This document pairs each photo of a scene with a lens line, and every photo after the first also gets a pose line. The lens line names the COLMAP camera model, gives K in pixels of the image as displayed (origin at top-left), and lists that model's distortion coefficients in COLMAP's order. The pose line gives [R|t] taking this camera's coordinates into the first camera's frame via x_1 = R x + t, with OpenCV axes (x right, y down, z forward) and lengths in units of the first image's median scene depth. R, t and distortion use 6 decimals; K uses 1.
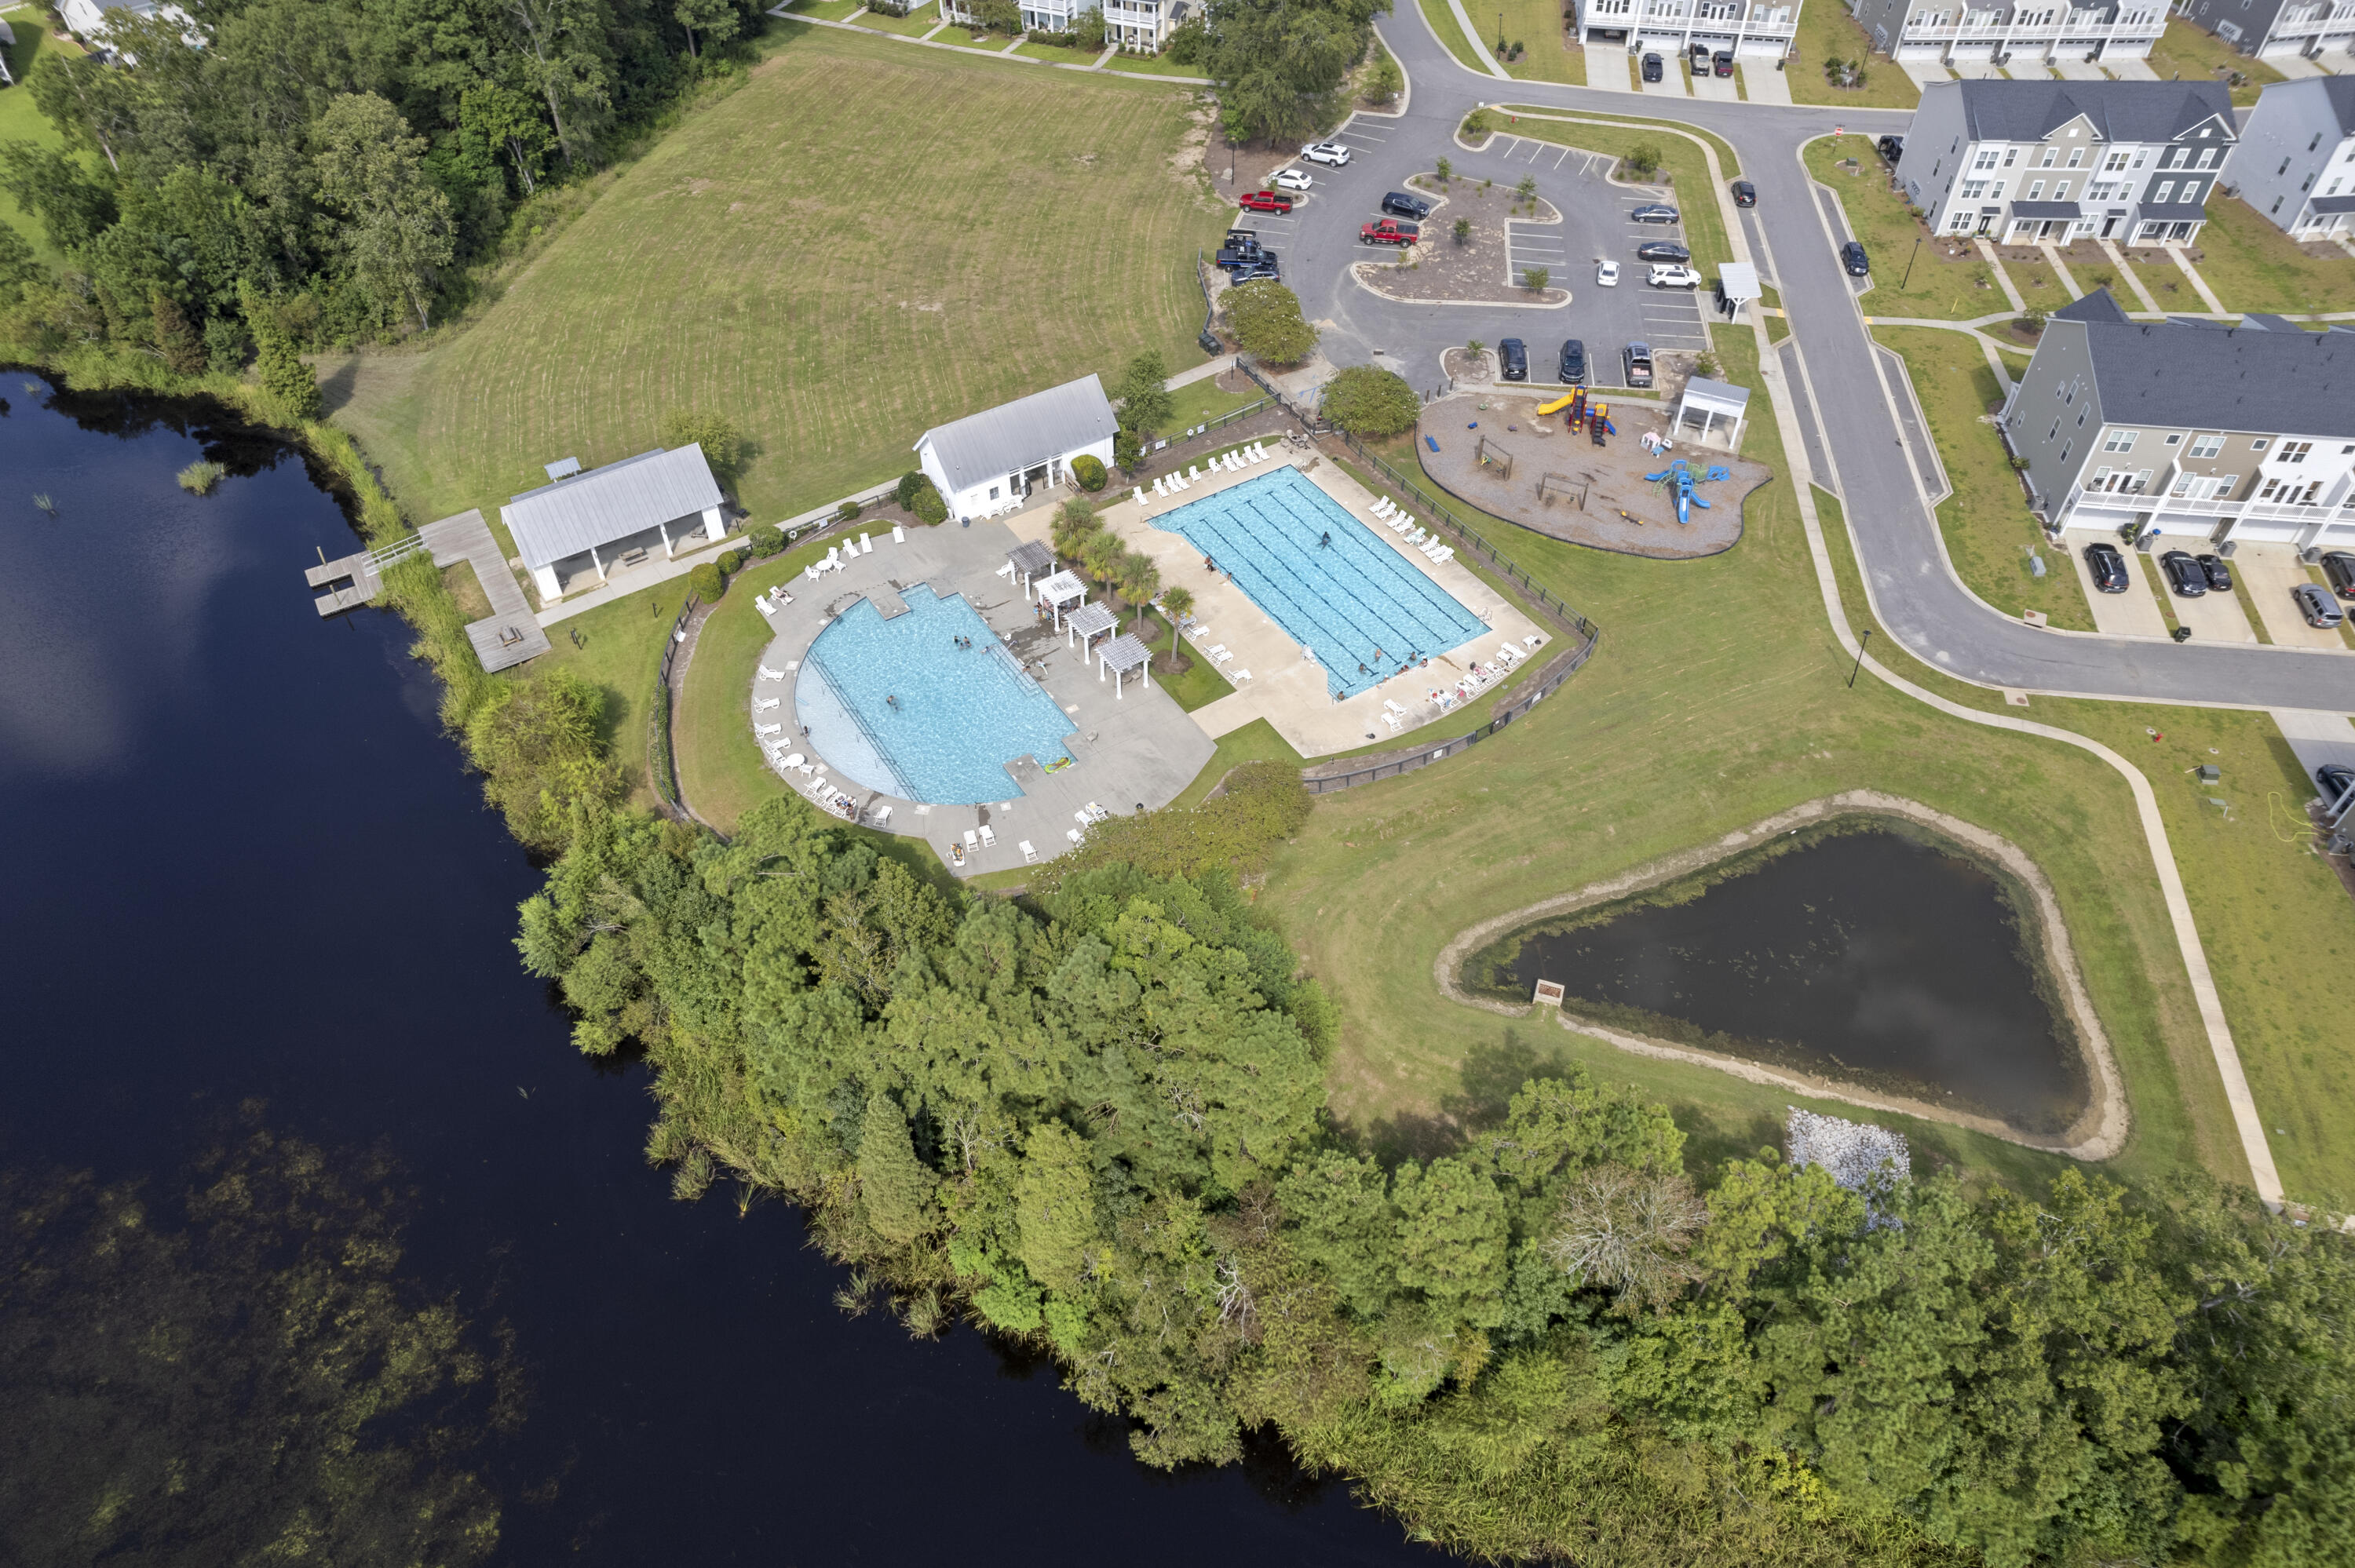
lens RADIAL K [[1534.2, 0, 1183.0], [0, 1534.2, 785.0], [0, 0, 1]] dist [-0.071271, 0.064876]
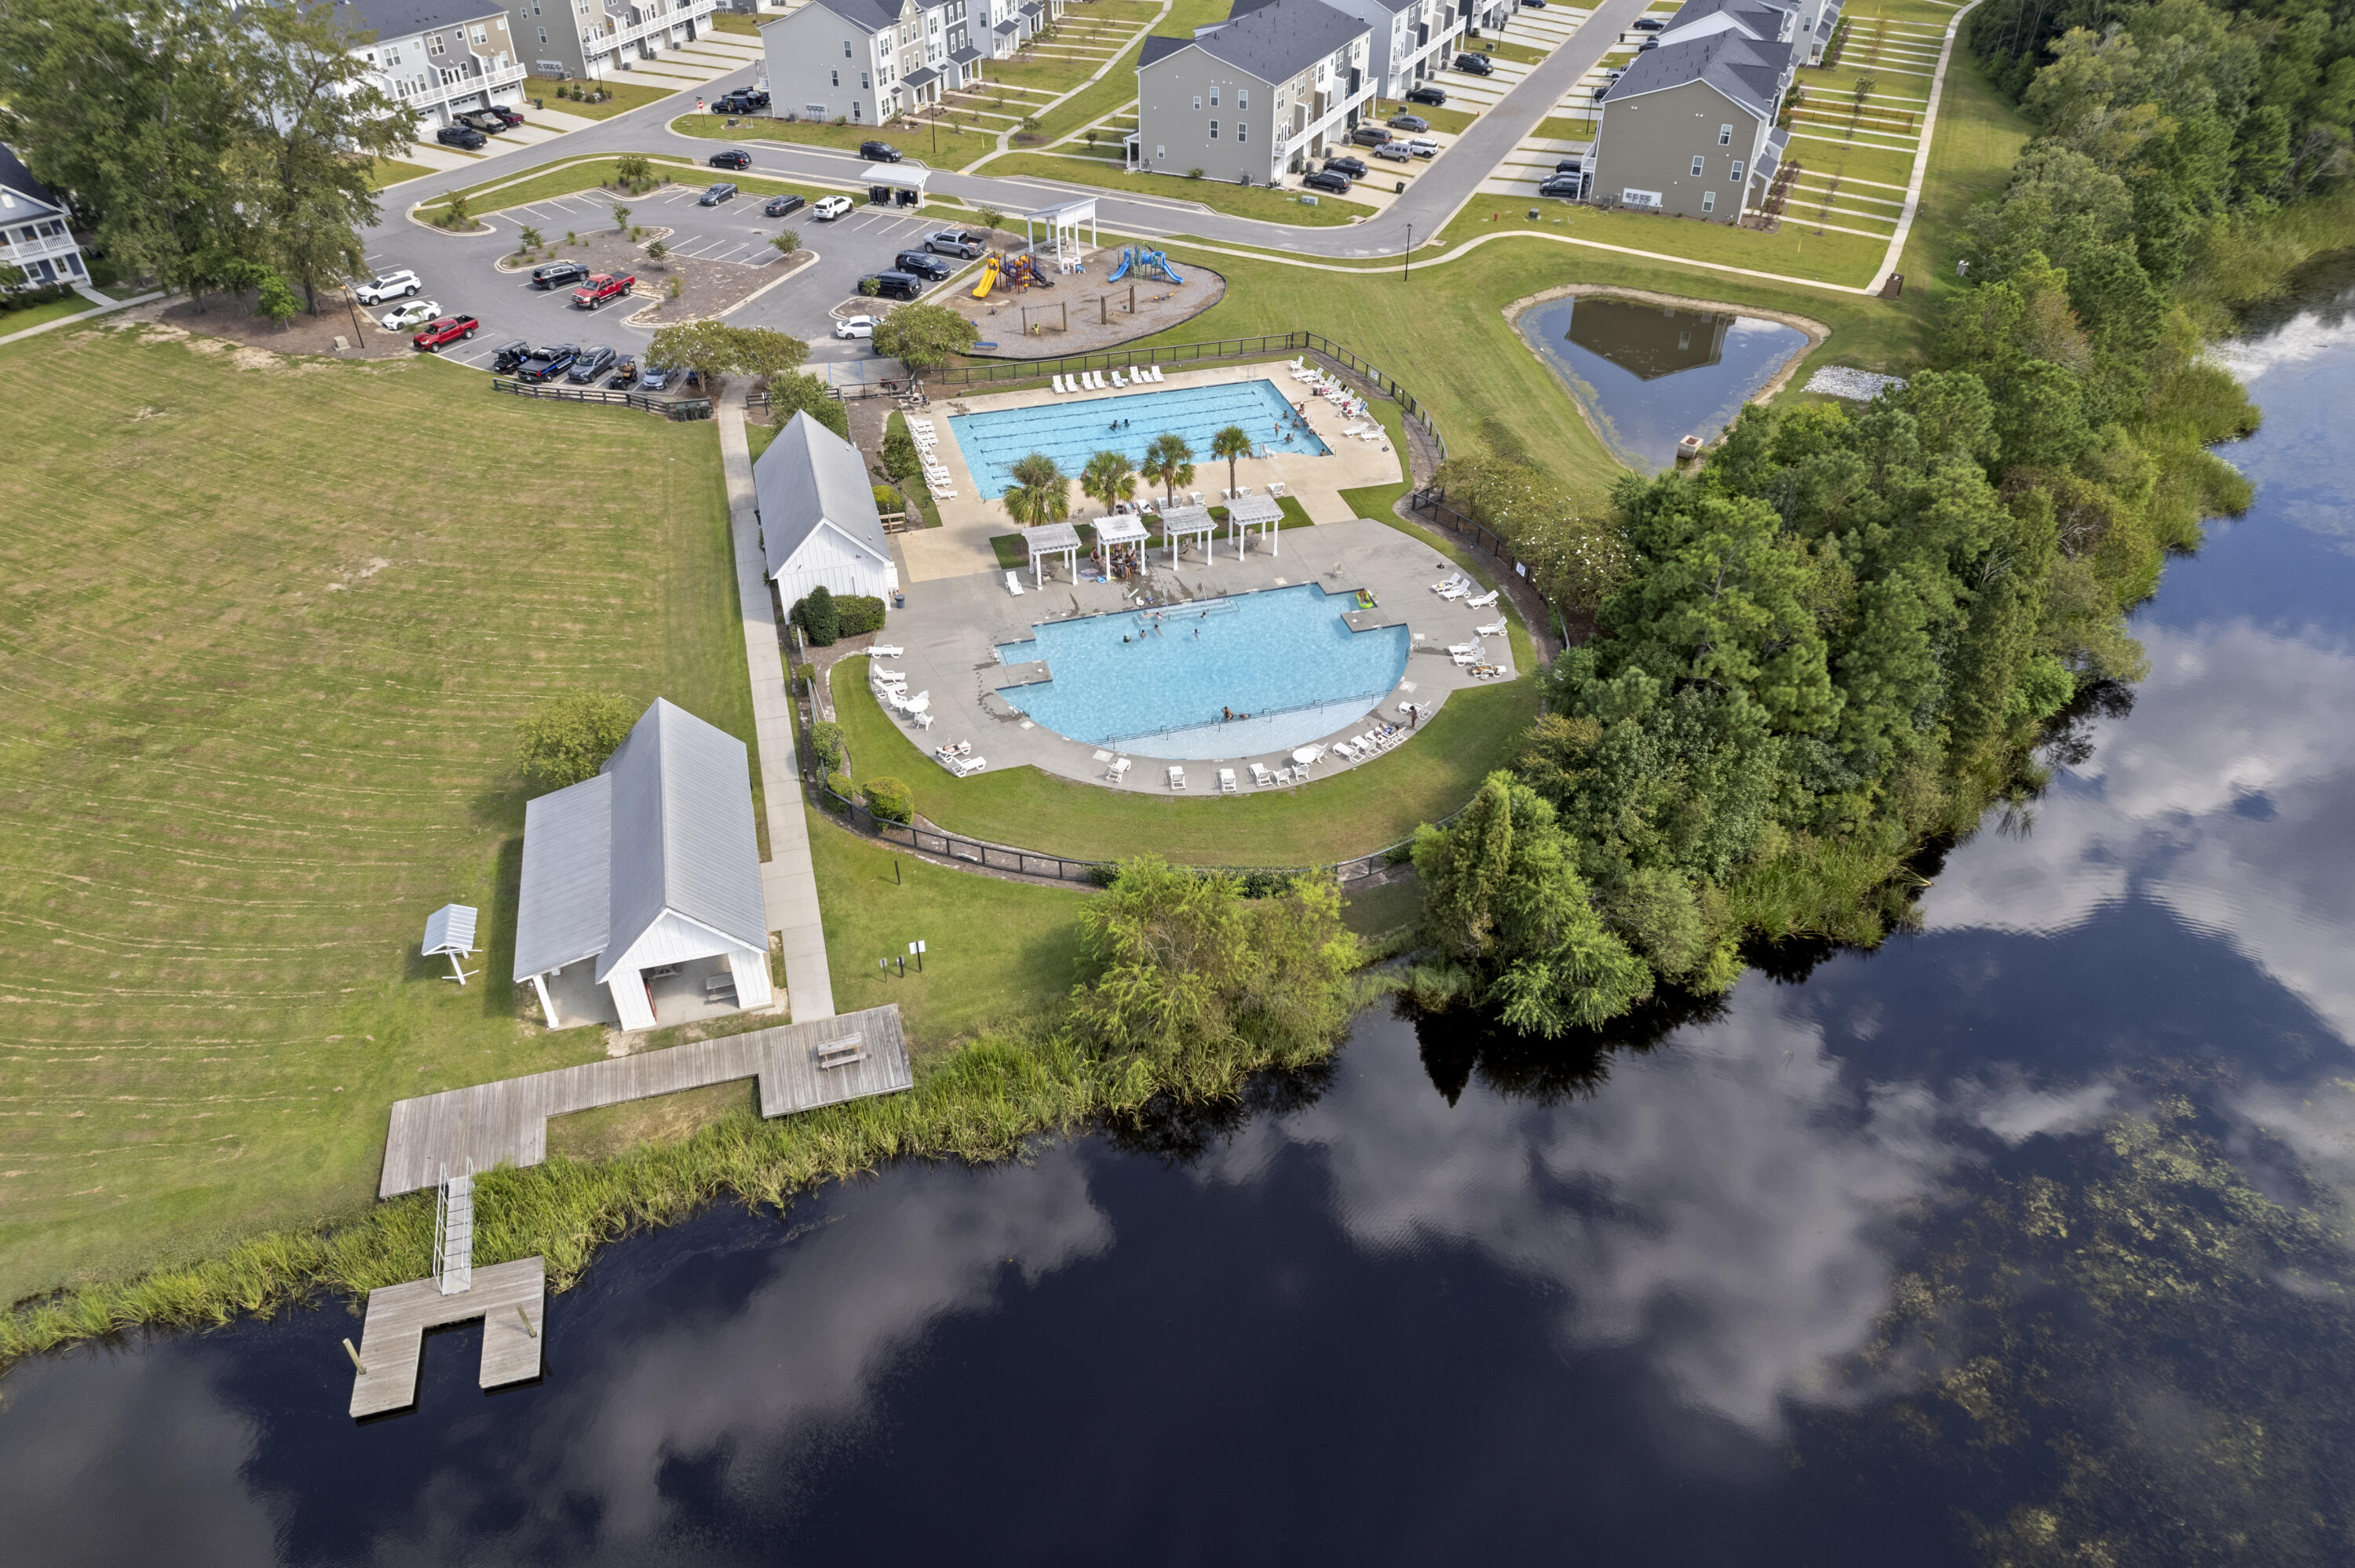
lens RADIAL K [[1534.2, 0, 1183.0], [0, 1534.2, 785.0], [0, 0, 1]] dist [-0.071271, 0.064876]
pose [[0.285773, -0.582401, 0.761014, -0.735702], [0.688106, 0.677417, 0.260029, -0.211803], [-0.666966, 0.449350, 0.594342, 0.496550]]
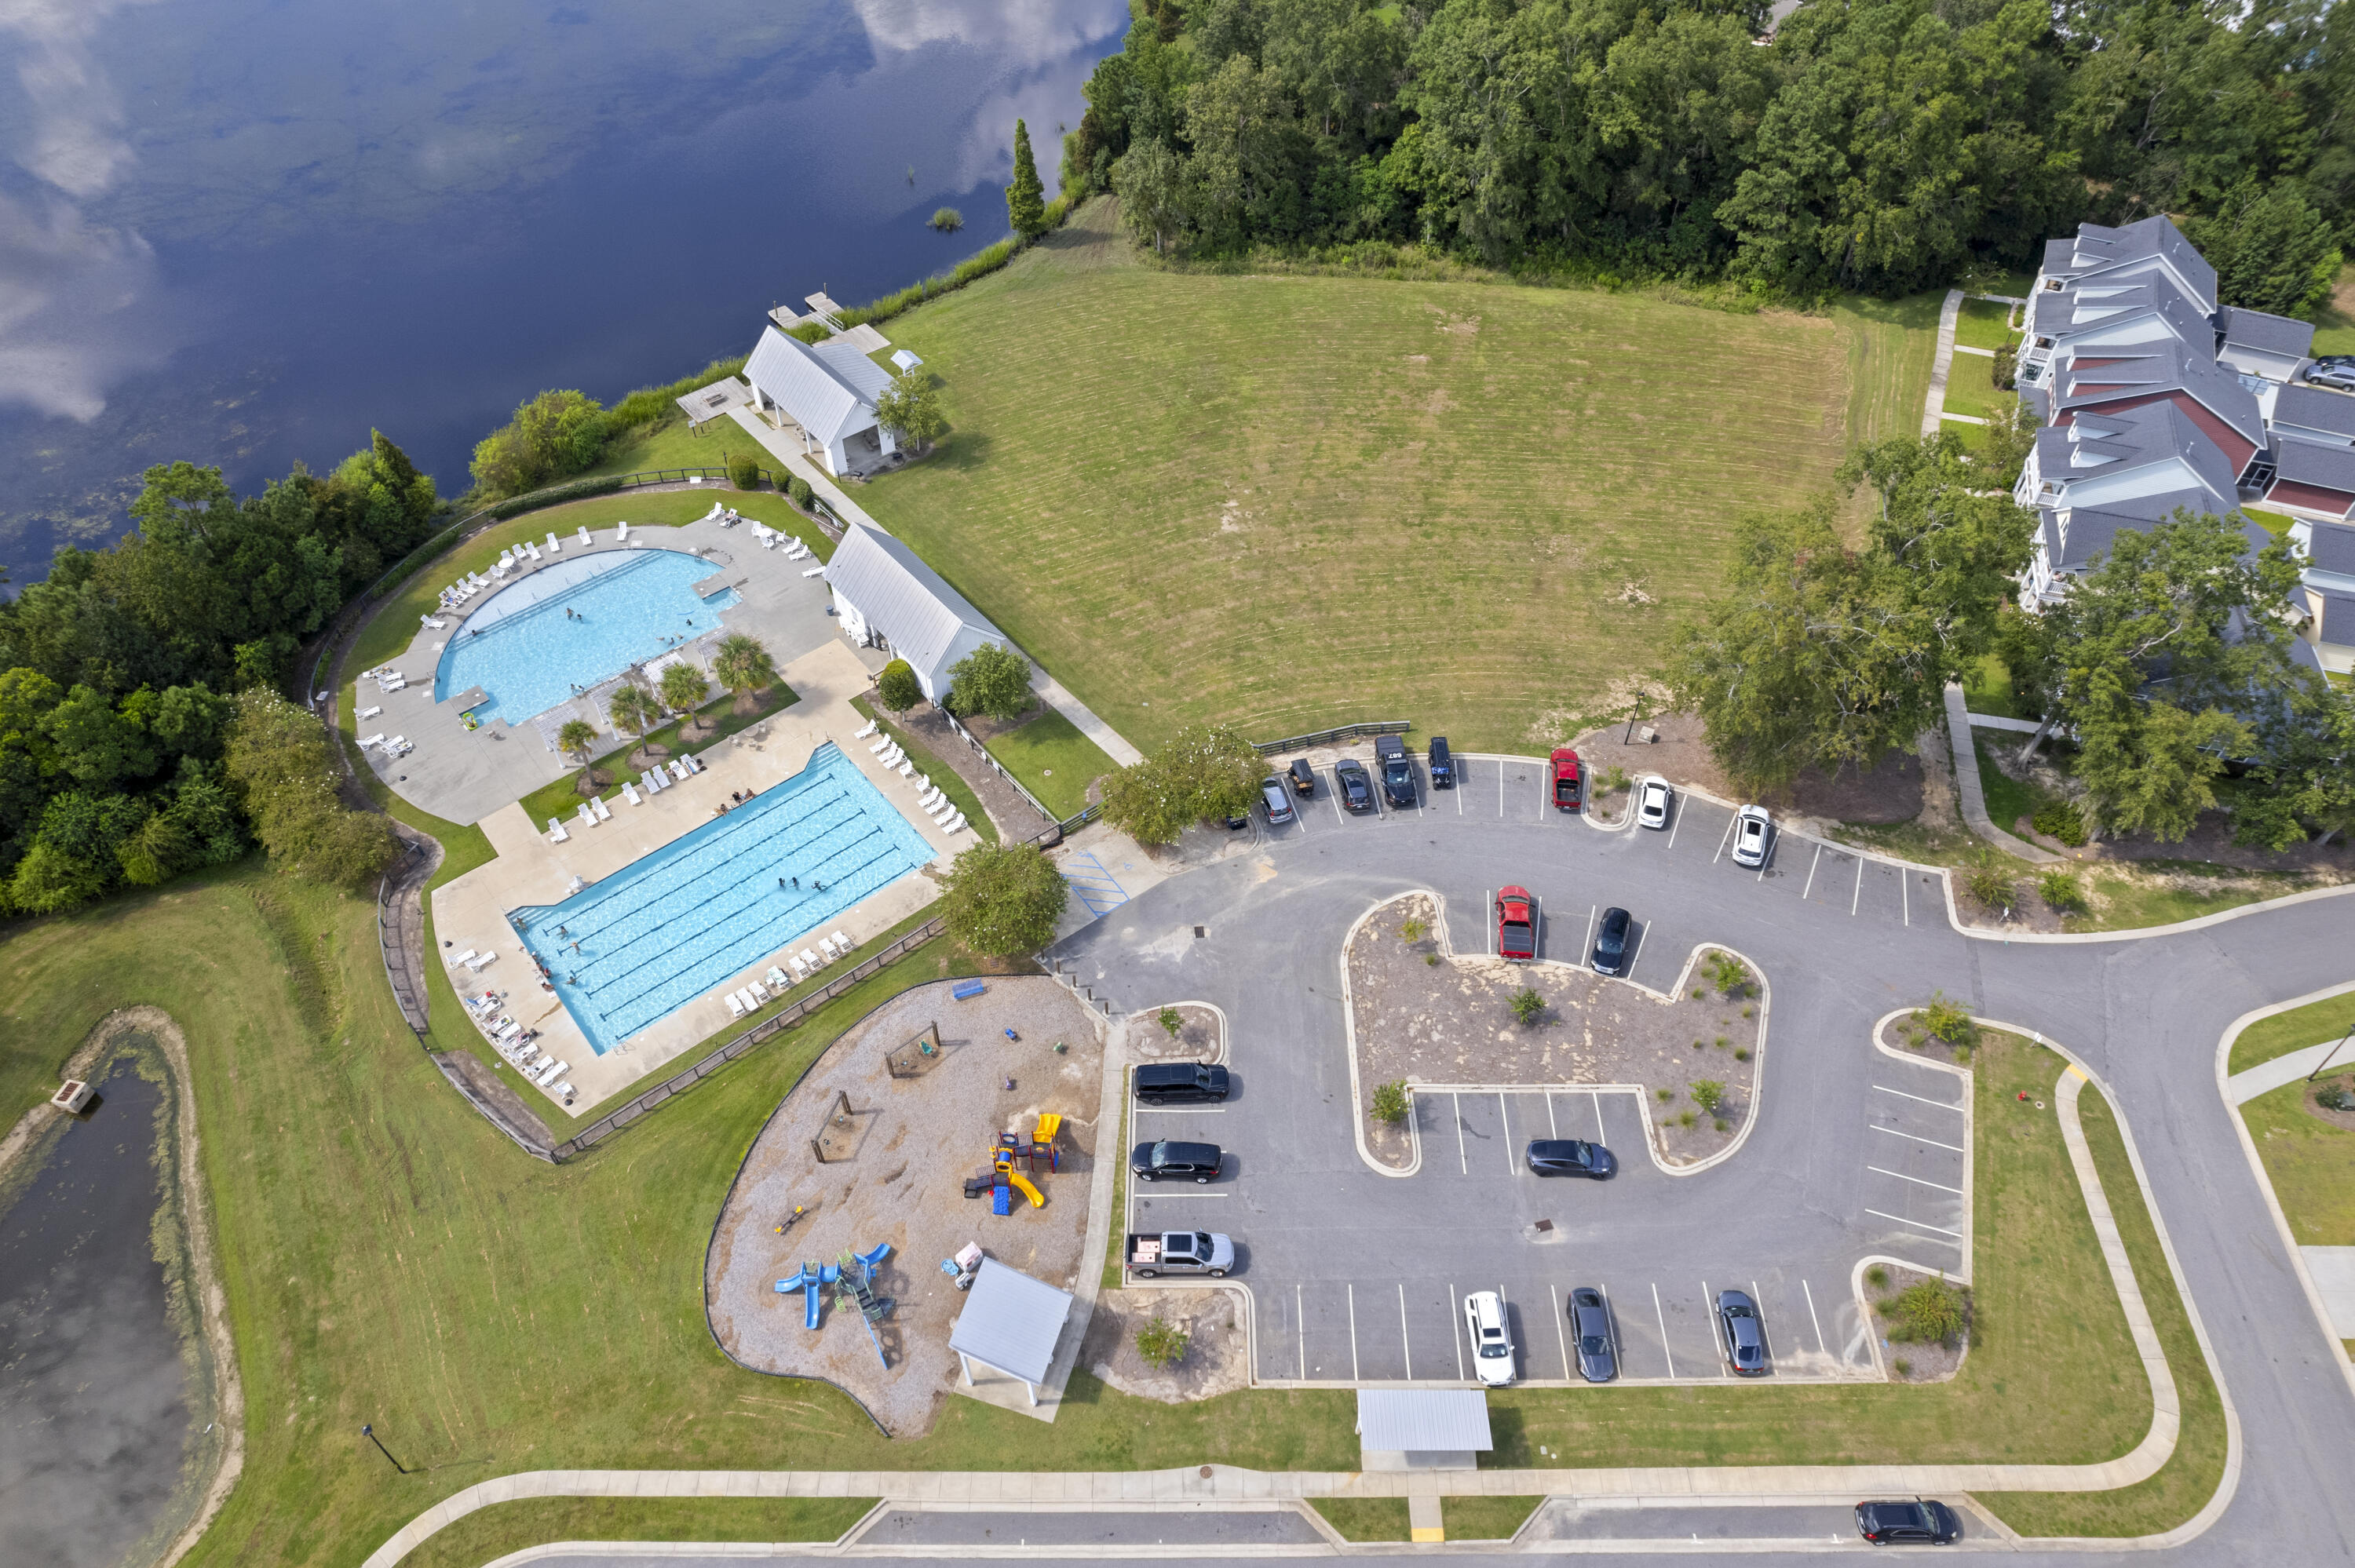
lens RADIAL K [[1534.2, 0, 1183.0], [0, 1534.2, 785.0], [0, 0, 1]] dist [-0.071271, 0.064876]
pose [[0.115831, 0.737028, -0.665862, 0.639929], [-0.718485, 0.525050, 0.456182, -0.739064], [0.685830, 0.425572, 0.590361, 0.616705]]
